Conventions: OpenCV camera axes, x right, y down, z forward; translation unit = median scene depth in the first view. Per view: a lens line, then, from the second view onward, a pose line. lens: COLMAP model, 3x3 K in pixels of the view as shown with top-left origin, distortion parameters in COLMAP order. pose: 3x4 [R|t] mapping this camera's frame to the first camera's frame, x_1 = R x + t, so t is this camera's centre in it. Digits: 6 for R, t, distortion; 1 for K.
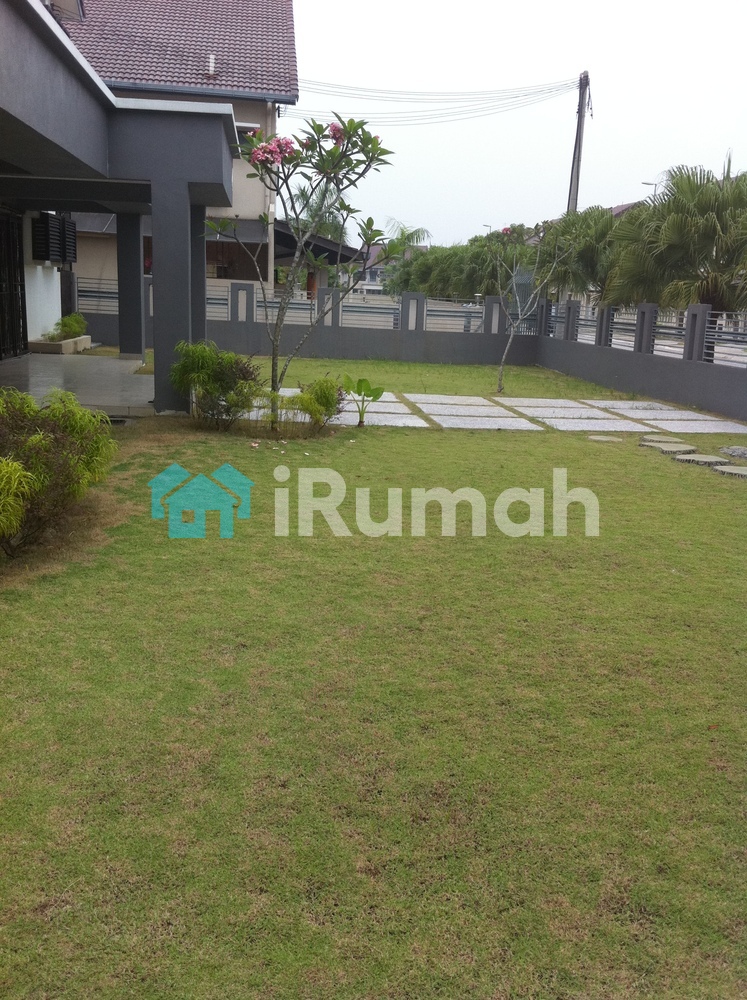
lens RADIAL K [[991.4, 0, 375.2], [0, 991.4, 500.1], [0, 0, 1]] dist [0.052786, 0.000000]
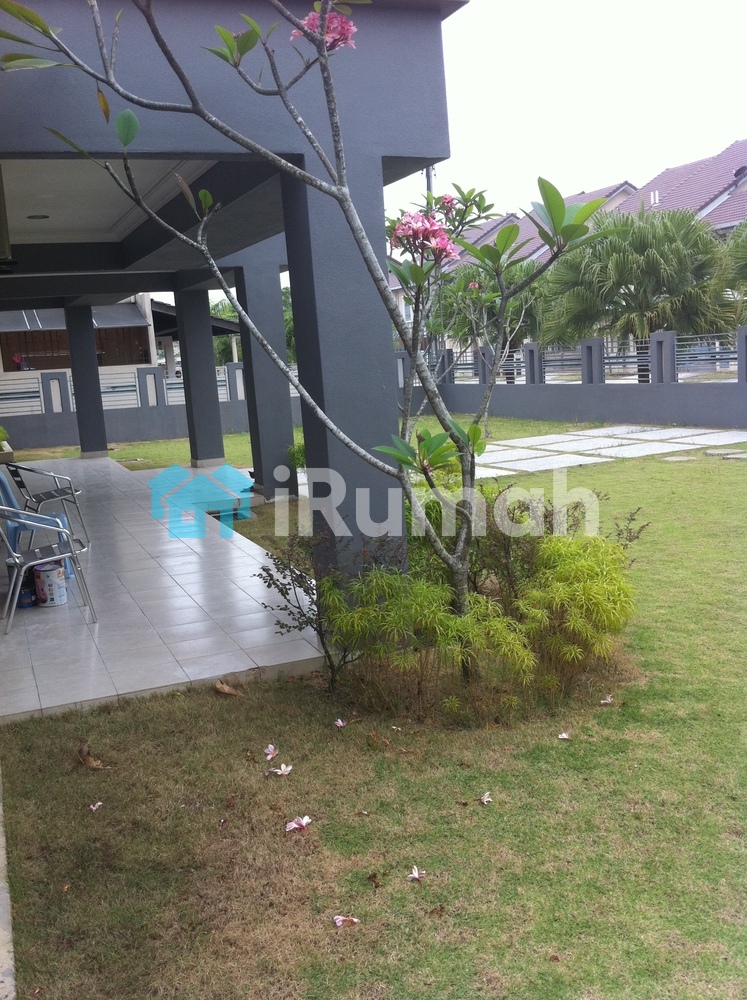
lens RADIAL K [[991.4, 0, 373.7], [0, 991.4, 503.4], [0, 0, 1]] dist [0.052786, 0.000000]
pose [[0.953527, -0.152439, 0.259901, -0.275197], [0.167537, 0.985178, -0.036827, -0.022806], [-0.250434, 0.078659, 0.964933, 0.037002]]
